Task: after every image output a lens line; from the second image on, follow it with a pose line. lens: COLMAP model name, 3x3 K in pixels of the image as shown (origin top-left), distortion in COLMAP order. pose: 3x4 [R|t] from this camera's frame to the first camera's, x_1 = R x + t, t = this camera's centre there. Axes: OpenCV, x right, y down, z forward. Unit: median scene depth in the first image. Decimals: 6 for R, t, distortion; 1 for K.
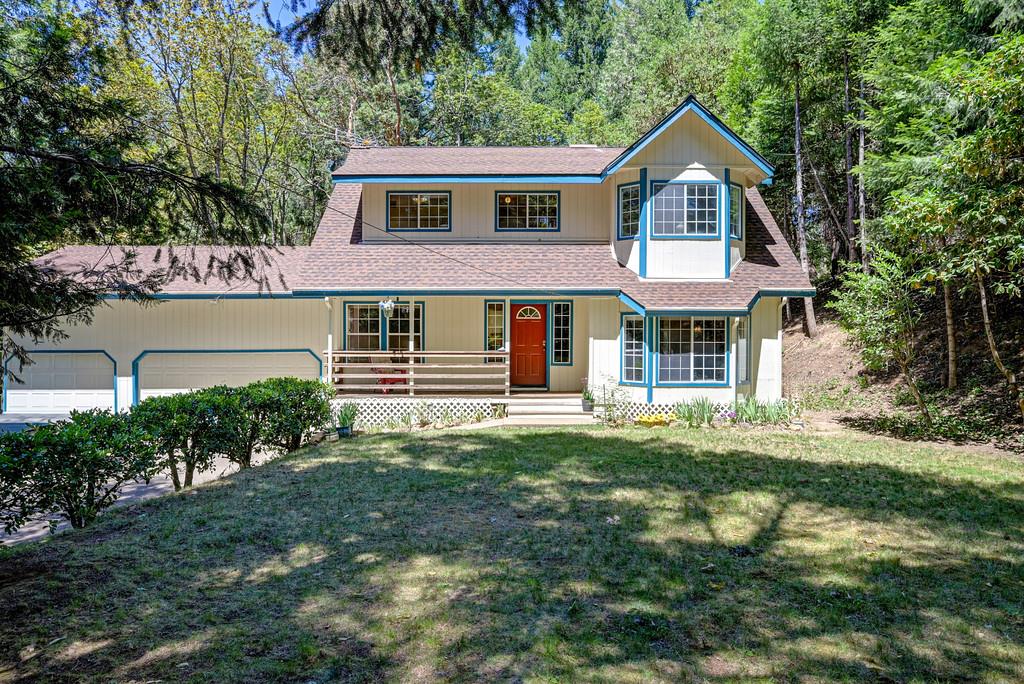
lens RADIAL K [[675.4, 0, 509.3], [0, 675.4, 333.8], [0, 0, 1]] dist [0.003952, -0.003260]
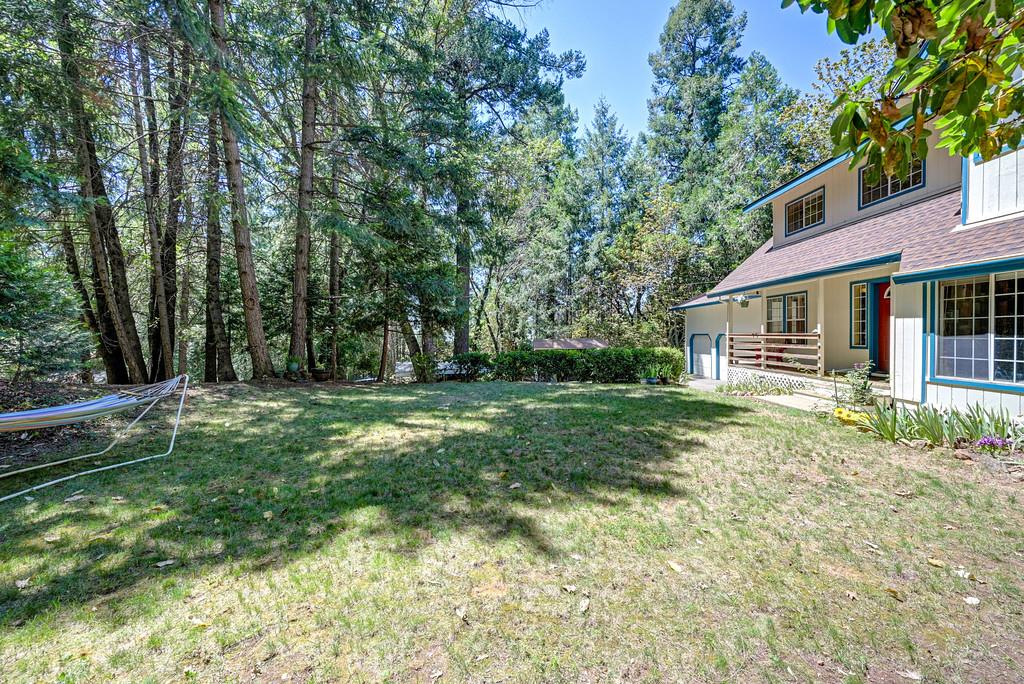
lens RADIAL K [[403.7, 0, 509.2], [0, 403.7, 343.9], [0, 0, 1]] dist [-0.001408, 0.000379]
pose [[-0.020654, 0.023948, -0.999500, 0.617495], [0.011543, 0.999652, 0.023713, 0.022240], [0.999720, -0.011047, -0.020923, 0.546158]]
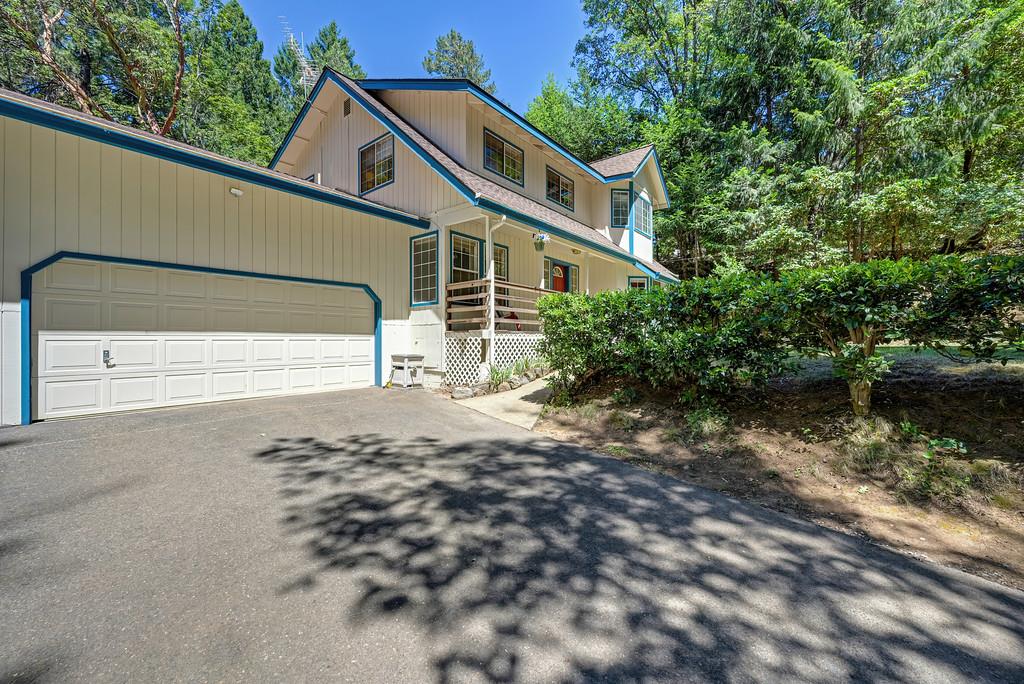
lens RADIAL K [[403.7, 0, 517.2], [0, 403.7, 342.7], [0, 0, 1]] dist [-0.001408, 0.000379]
pose [[0.620840, -0.002266, 0.783934, -0.655750], [0.005534, 0.999984, -0.001492, 0.109762], [-0.783918, 0.005265, 0.620843, 0.646414]]
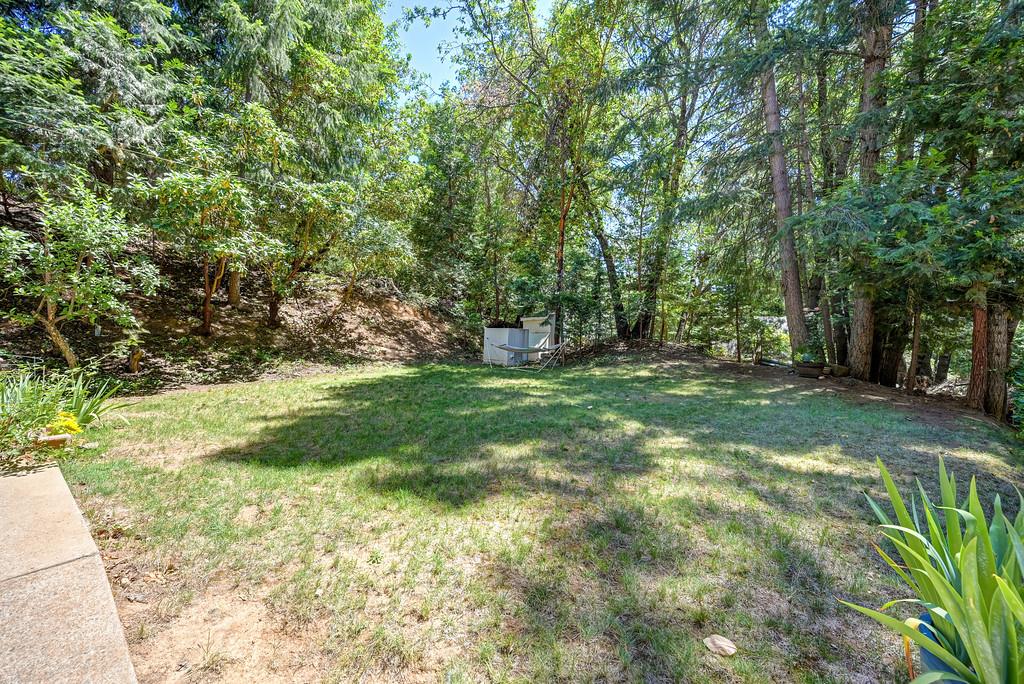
lens RADIAL K [[403.7, 0, 510.9], [0, 403.7, 340.9], [0, 0, 1]] dist [-0.001408, 0.000379]
pose [[-0.781833, -0.001579, 0.623486, -0.164736], [-0.003522, 0.999992, -0.001884, 0.057517], [-0.623478, -0.003669, -0.781832, 0.918885]]
